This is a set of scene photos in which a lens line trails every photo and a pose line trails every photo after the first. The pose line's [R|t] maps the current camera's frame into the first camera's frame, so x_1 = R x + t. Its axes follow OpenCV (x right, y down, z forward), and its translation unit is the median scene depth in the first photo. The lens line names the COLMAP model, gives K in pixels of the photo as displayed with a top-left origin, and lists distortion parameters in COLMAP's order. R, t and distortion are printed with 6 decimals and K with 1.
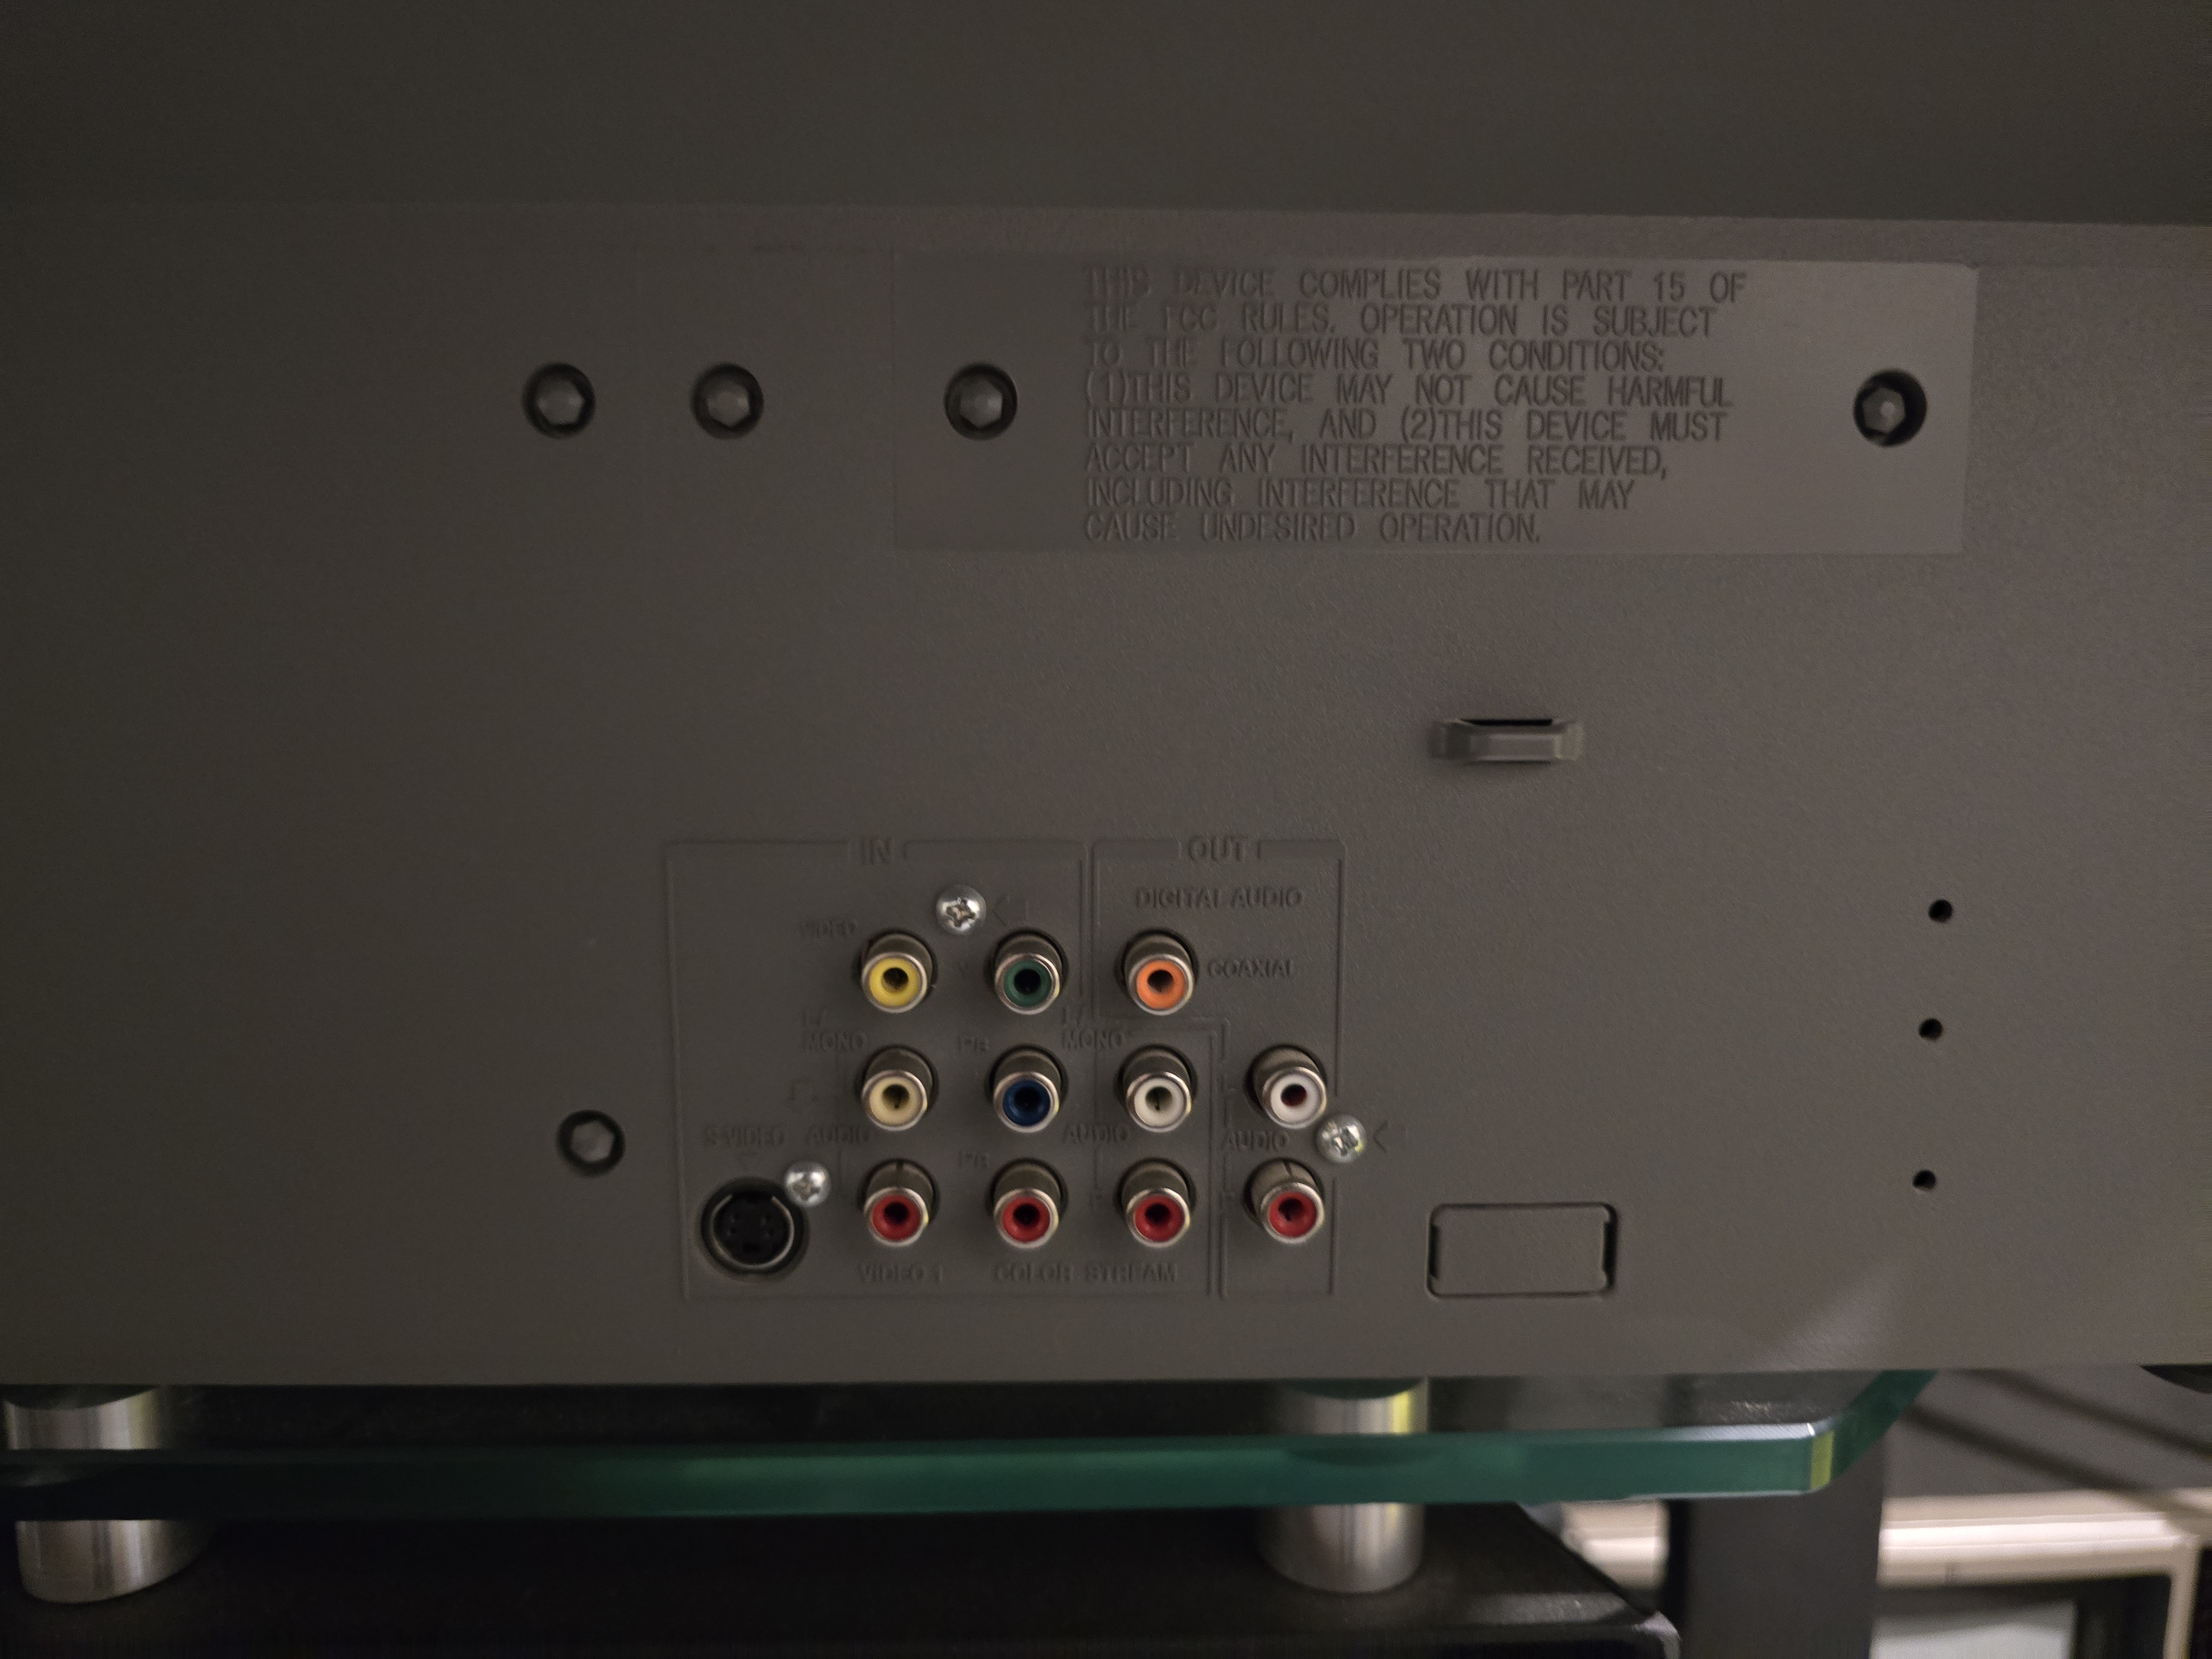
lens RADIAL K [[1490.0, 0, 1104.7], [0, 1490.0, 832.7], [0, 0, 1]] dist [-0.024164, 0.013448]
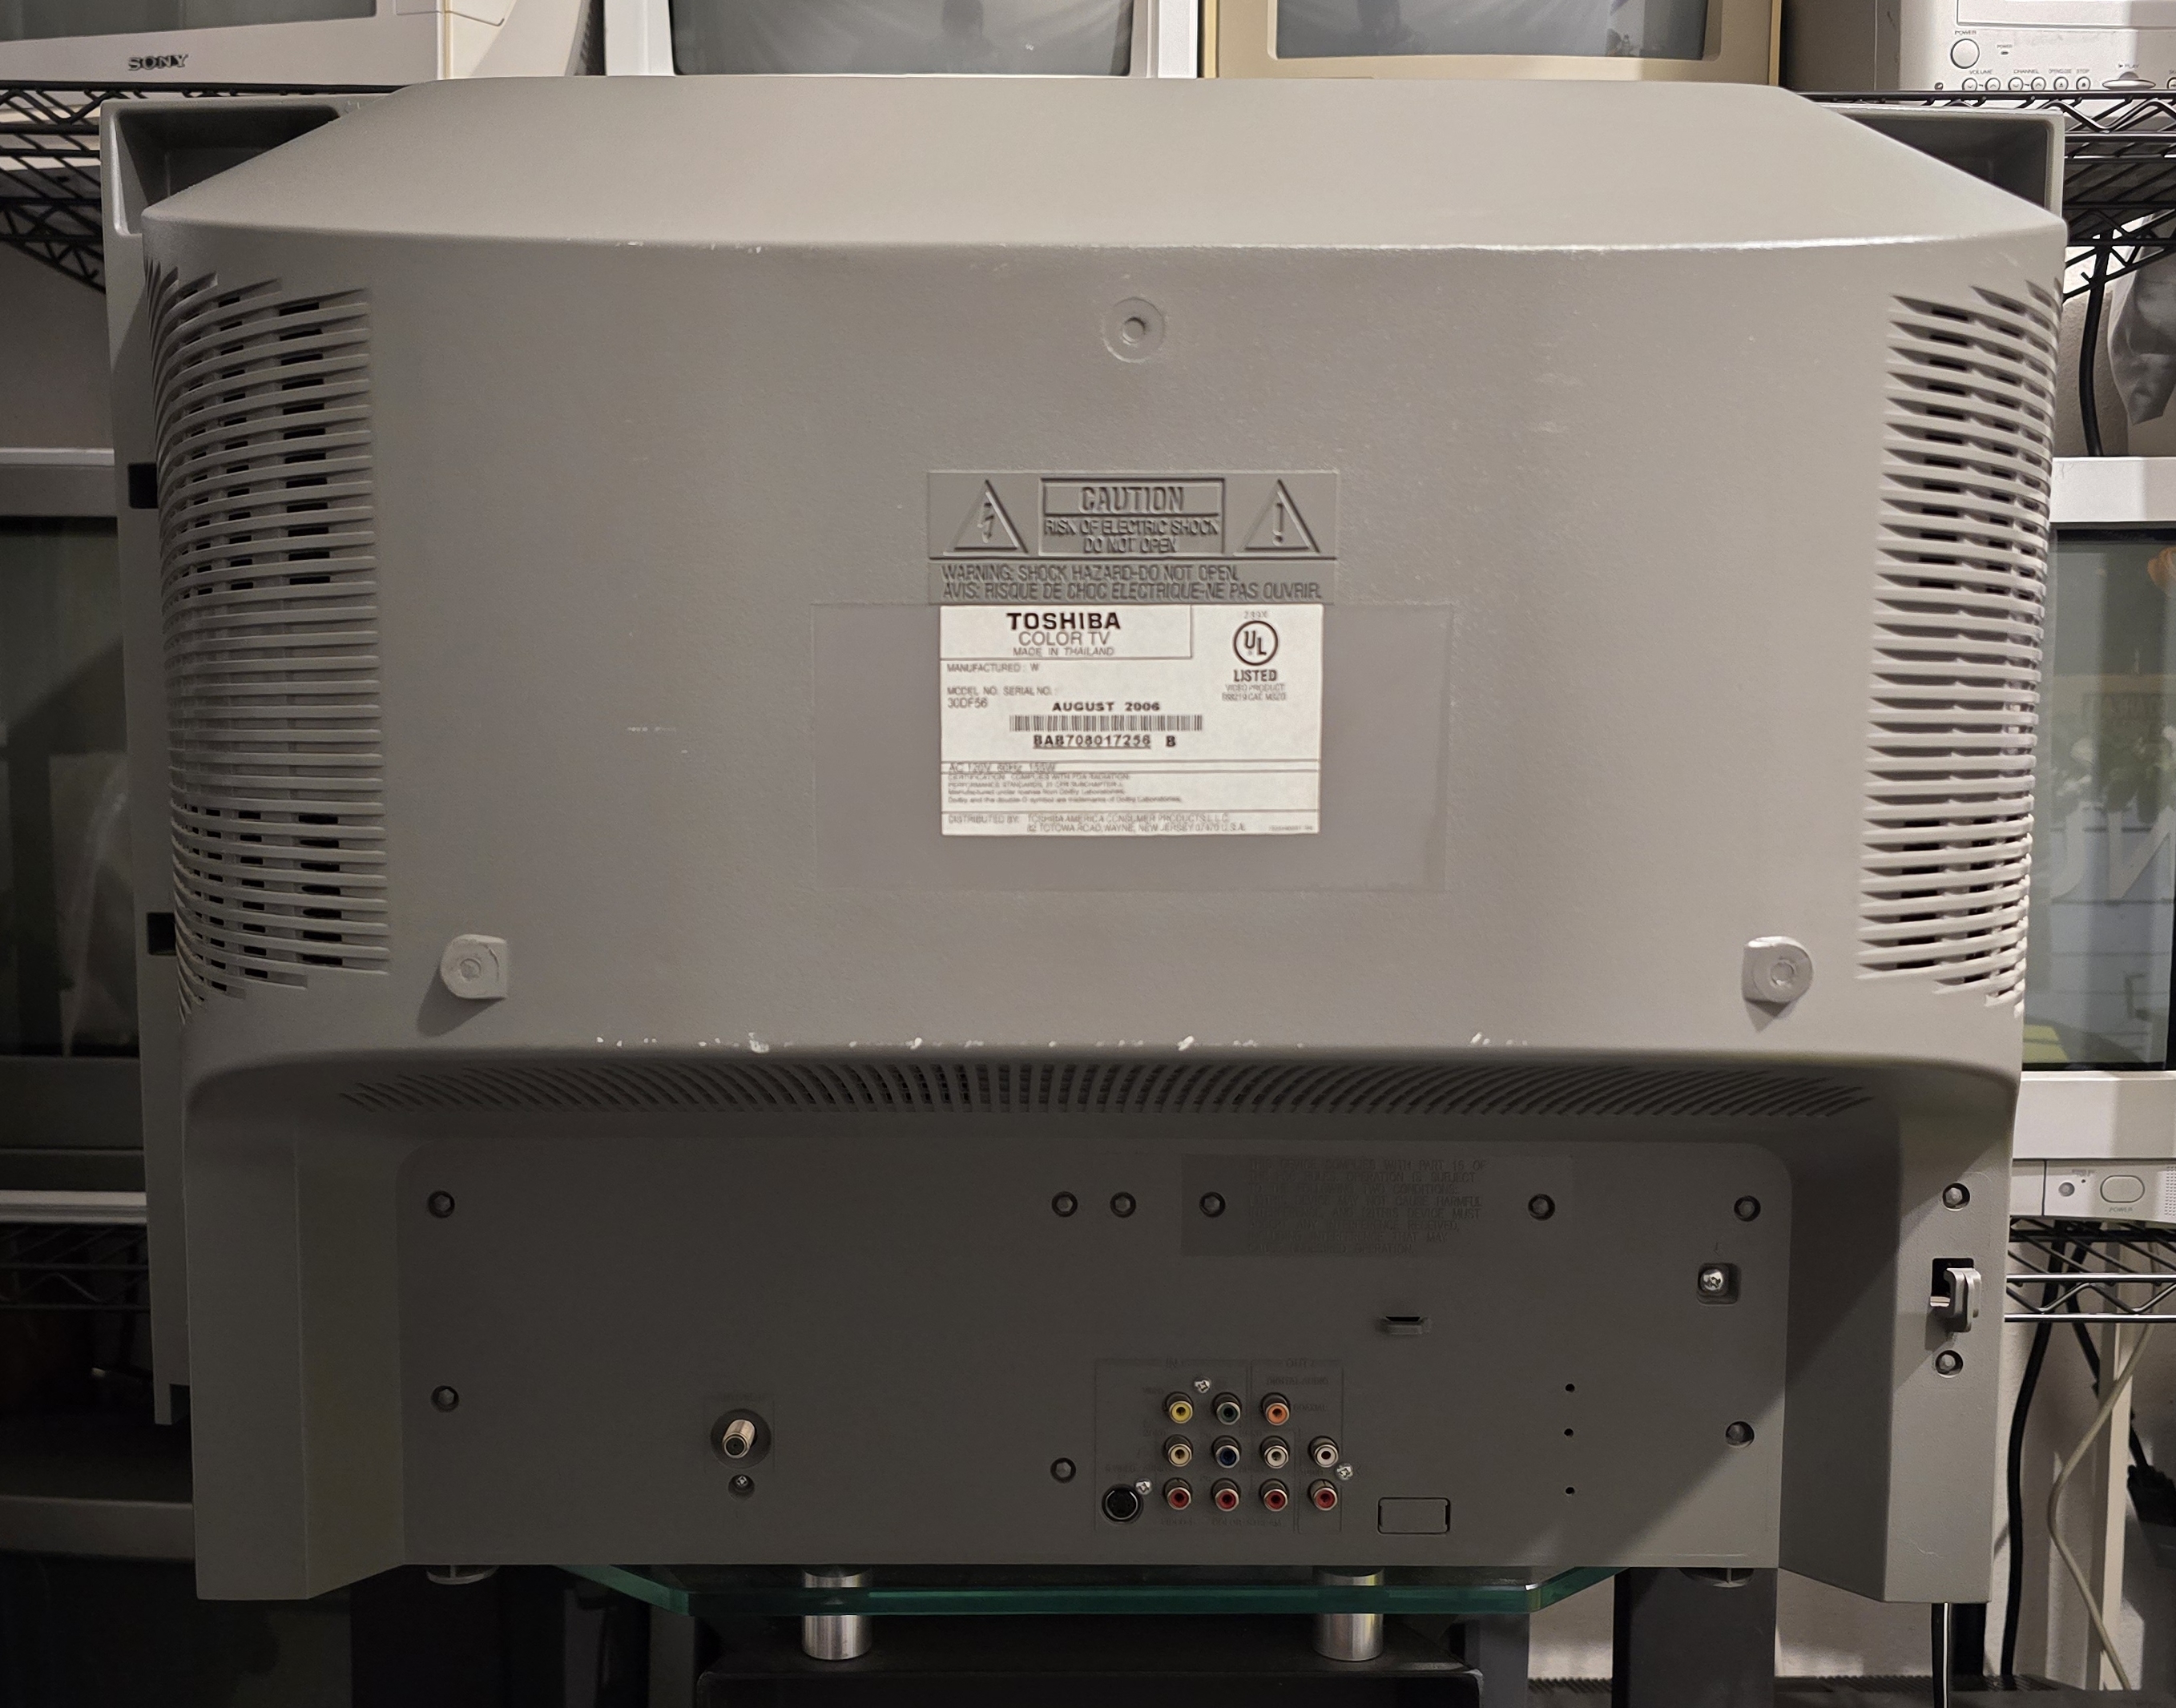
lens RADIAL K [[1529.0, 0, 1094.9], [0, 1529.0, 850.1], [0, 0, 1]] dist [-0.003286, -0.006909]
pose [[0.999775, 0.002728, -0.021014, -0.237362], [-0.004361, 0.996938, -0.078073, -0.700592], [0.020736, 0.078147, 0.996726, -1.859997]]
